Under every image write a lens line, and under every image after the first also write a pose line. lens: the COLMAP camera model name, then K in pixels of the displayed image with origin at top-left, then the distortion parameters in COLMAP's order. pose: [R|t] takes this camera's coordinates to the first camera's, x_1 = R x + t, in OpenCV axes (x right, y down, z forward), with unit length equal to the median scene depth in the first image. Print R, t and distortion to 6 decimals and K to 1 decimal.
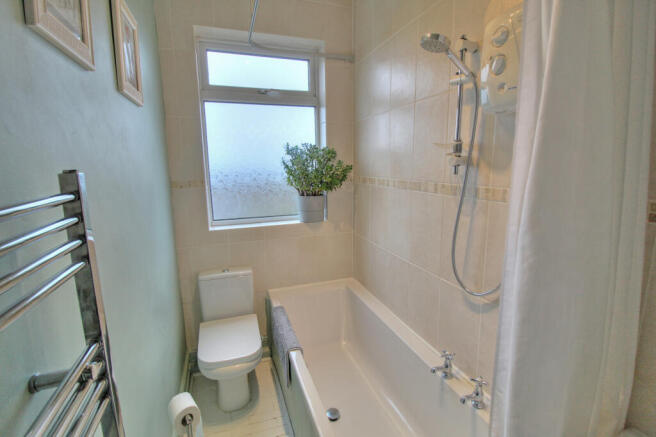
lens RADIAL K [[316.0, 0, 328.0], [0, 316.0, 218.5], [0, 0, 1]] dist [-0.029387, -0.000315]
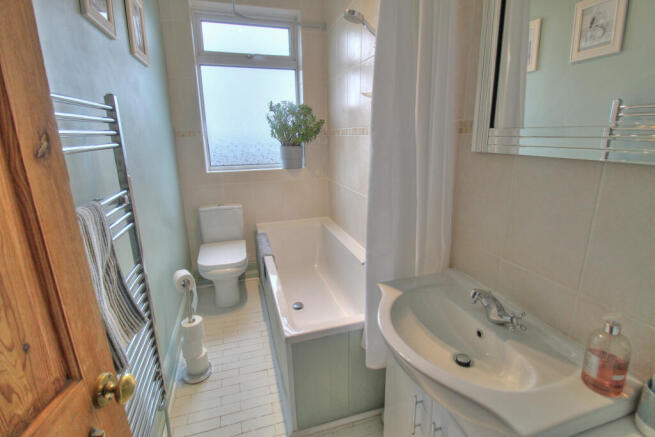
lens RADIAL K [[305.5, 0, 327.5], [0, 305.5, 218.5], [0, 0, 1]] dist [-0.037690, -0.000332]
pose [[0.999688, 0.011680, -0.022085, 0.124339], [-0.009414, 0.994938, 0.100053, 0.091760], [0.023141, -0.099814, 0.994737, -0.193543]]
